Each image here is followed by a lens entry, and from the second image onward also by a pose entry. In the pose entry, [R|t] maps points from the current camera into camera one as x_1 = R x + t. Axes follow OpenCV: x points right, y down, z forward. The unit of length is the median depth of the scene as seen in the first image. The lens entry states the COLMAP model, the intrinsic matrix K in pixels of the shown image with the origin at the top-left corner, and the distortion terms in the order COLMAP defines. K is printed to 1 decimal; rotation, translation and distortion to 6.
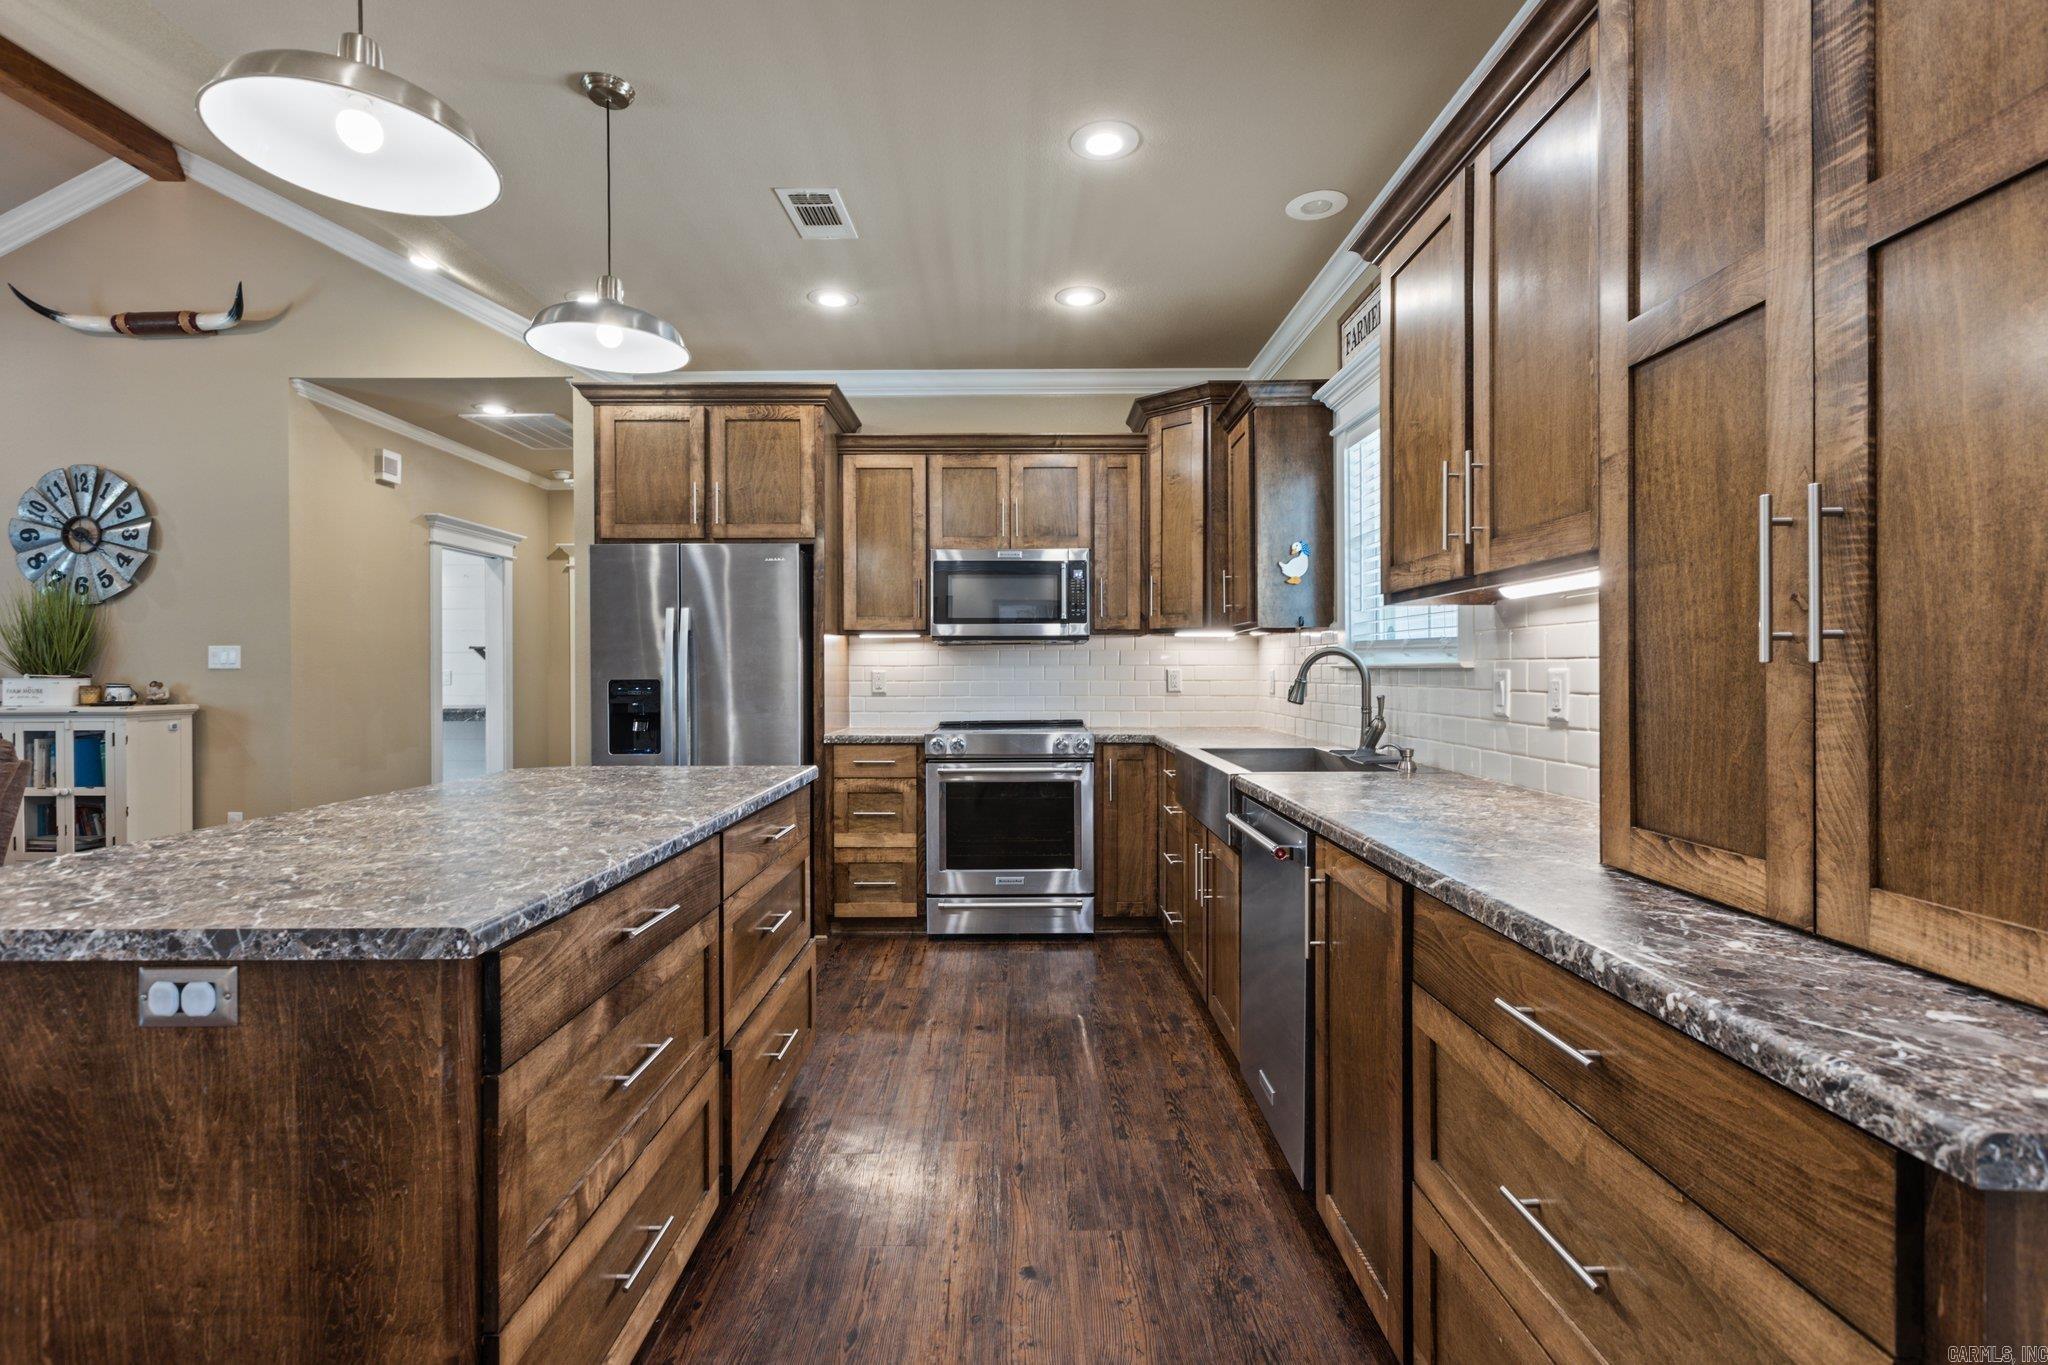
lens RADIAL K [[924.4, 0, 1015.0], [0, 924.4, 677.0], [0, 0, 1]] dist [0.000101, 0.002274]
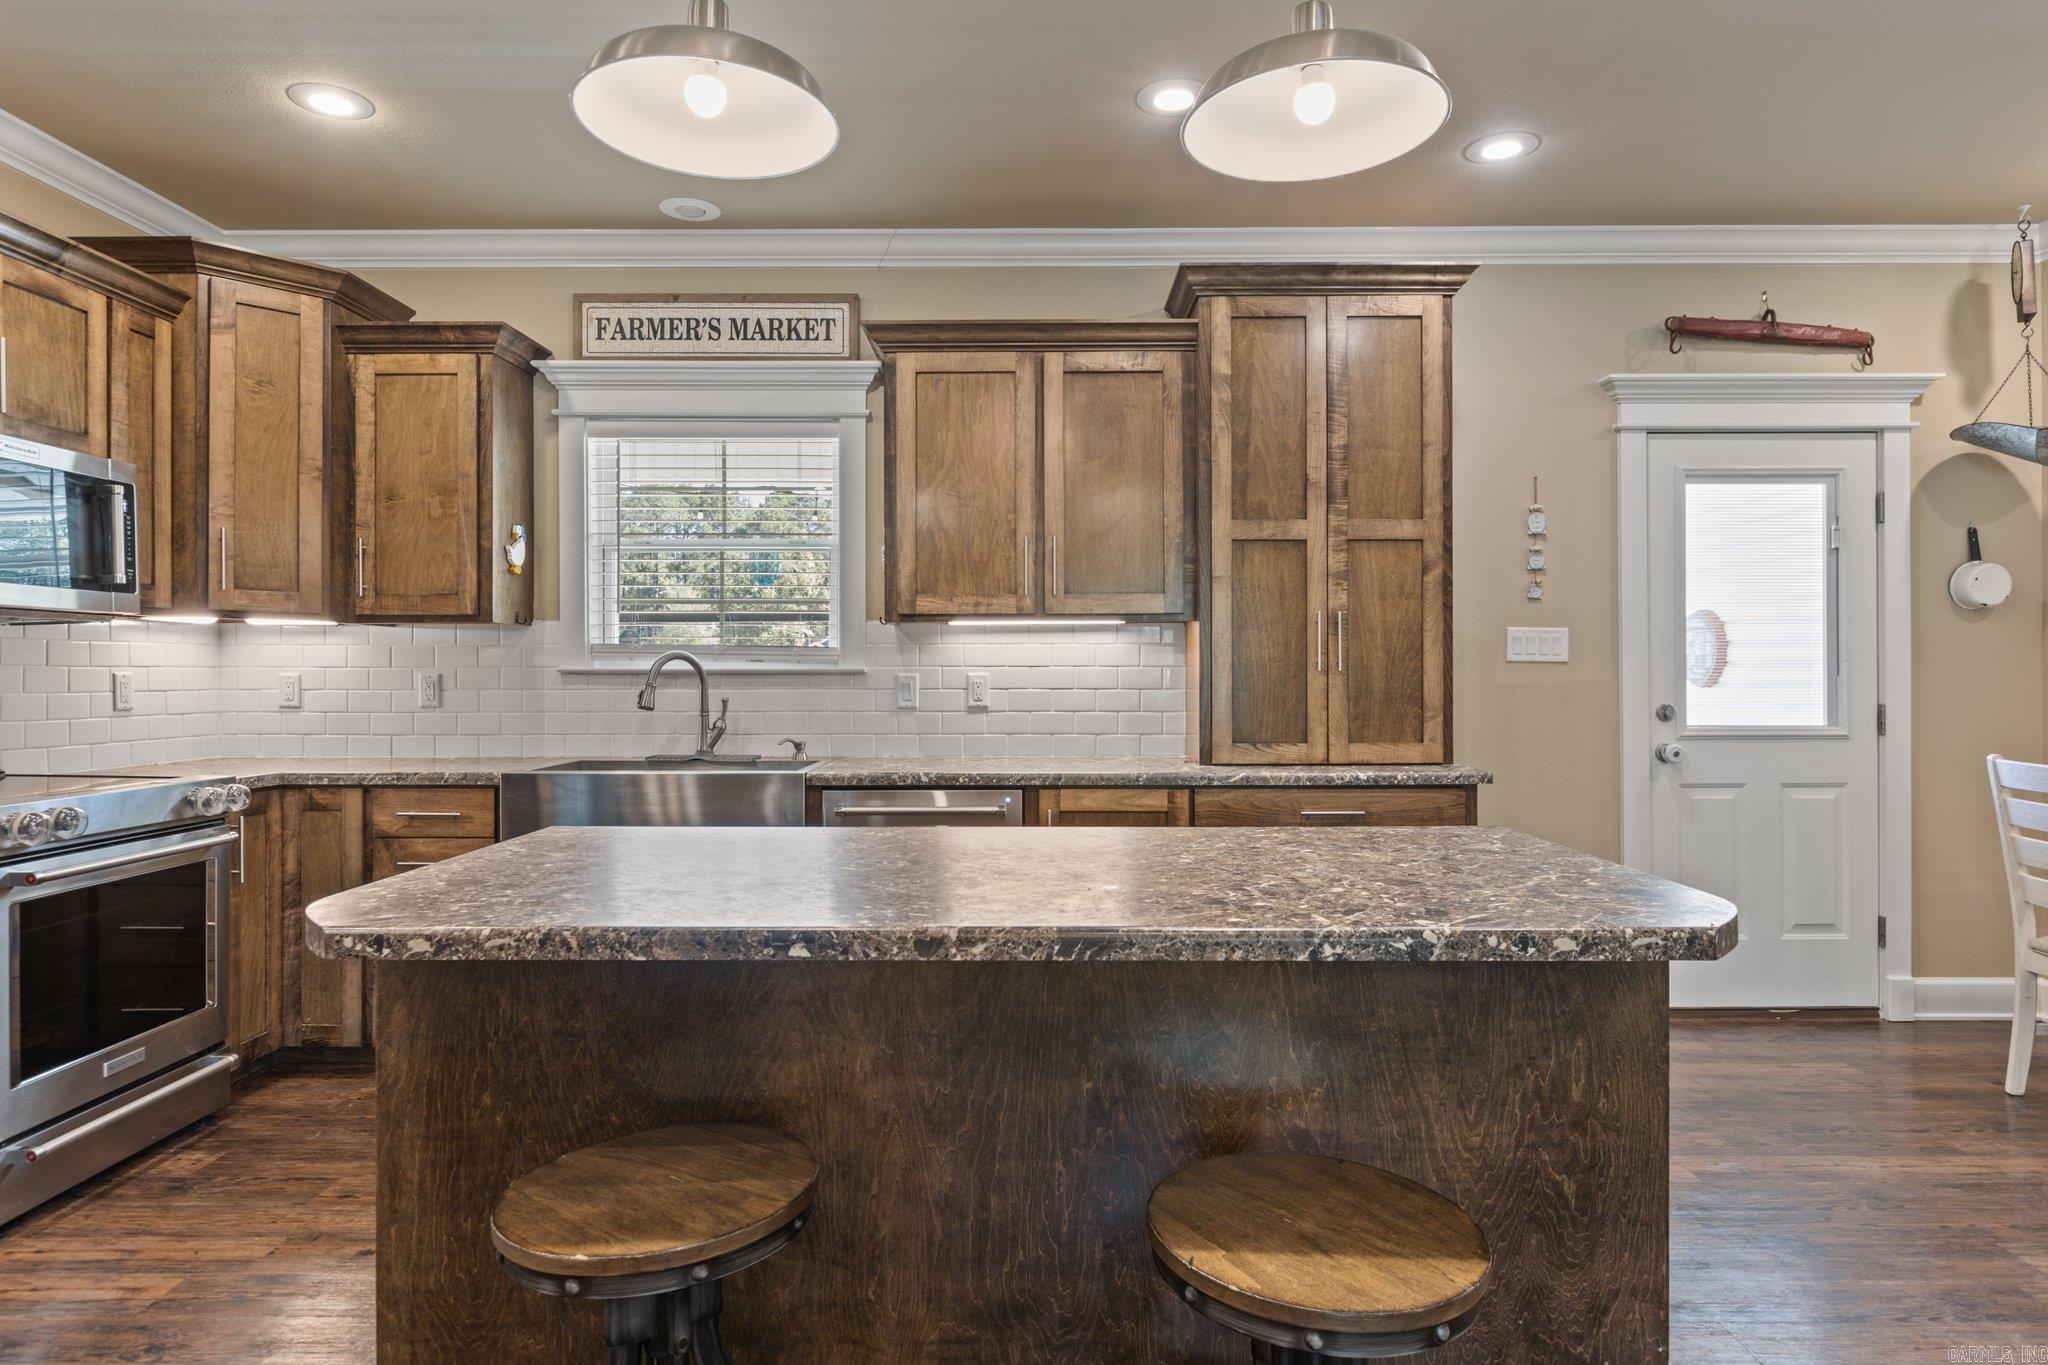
lens RADIAL K [[1159.7, 0, 1017.3], [0, 1159.7, 669.7], [0, 0, 1]] dist [-0.001974, 0.000383]
pose [[0.011097, 0.005542, 0.999923, -0.646022], [0.008306, 0.999950, -0.005634, -0.001610], [-0.999904, 0.008368, 0.011051, 0.444973]]
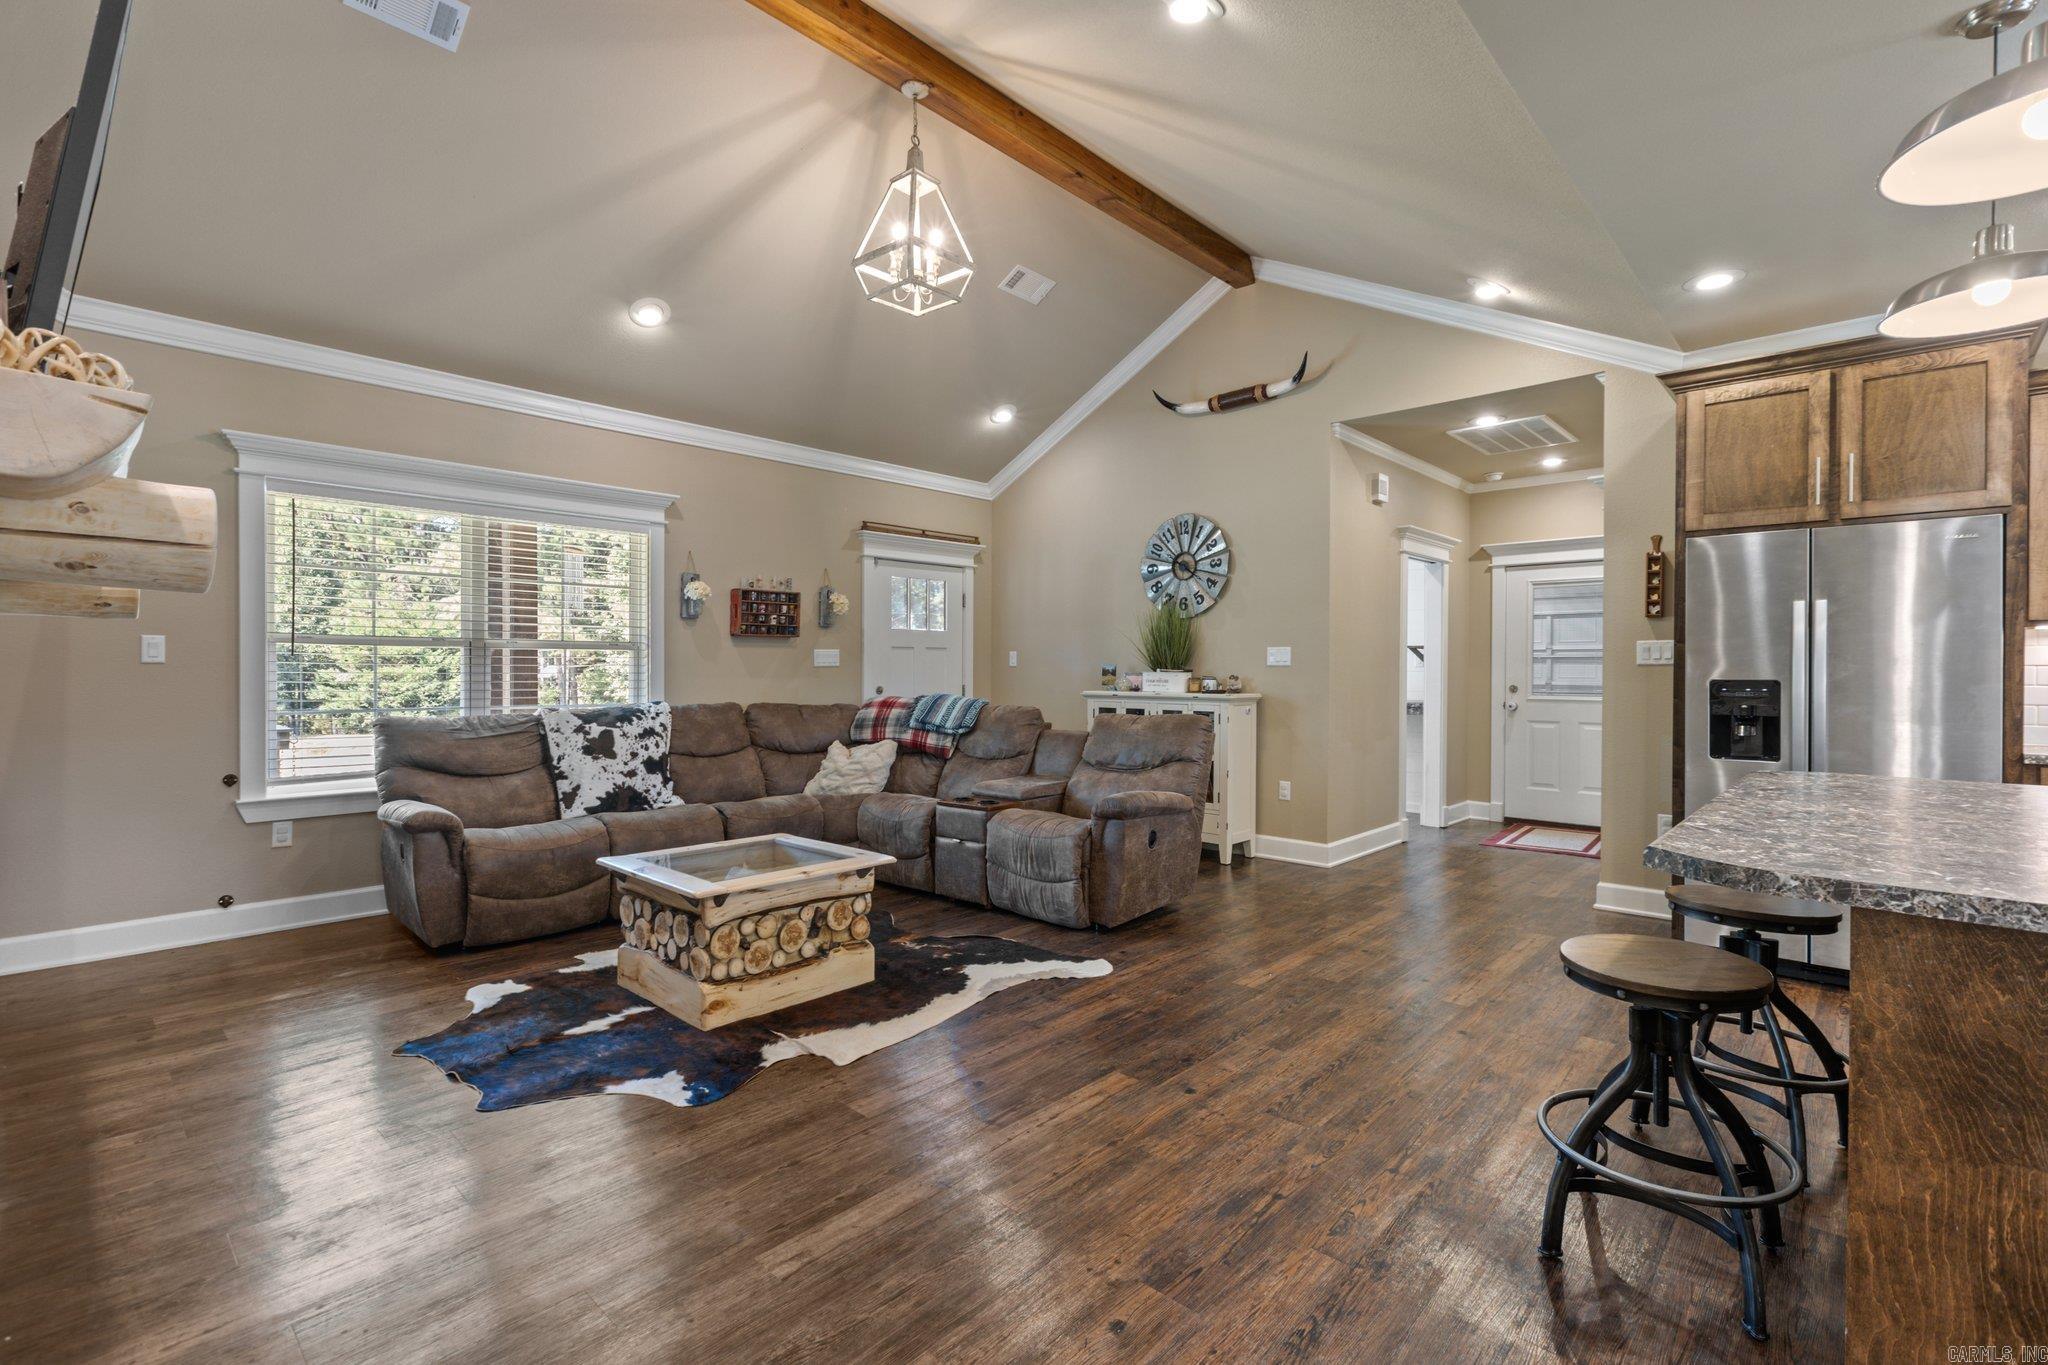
lens RADIAL K [[924.4, 0, 1035.4], [0, 924.4, 672.1], [0, 0, 1]] dist [0.000101, 0.002274]
pose [[0.738478, 0.008530, -0.674223, -0.282501], [-0.010319, 0.999946, 0.001349, 0.001432], [0.674198, 0.005961, 0.738526, -0.150877]]
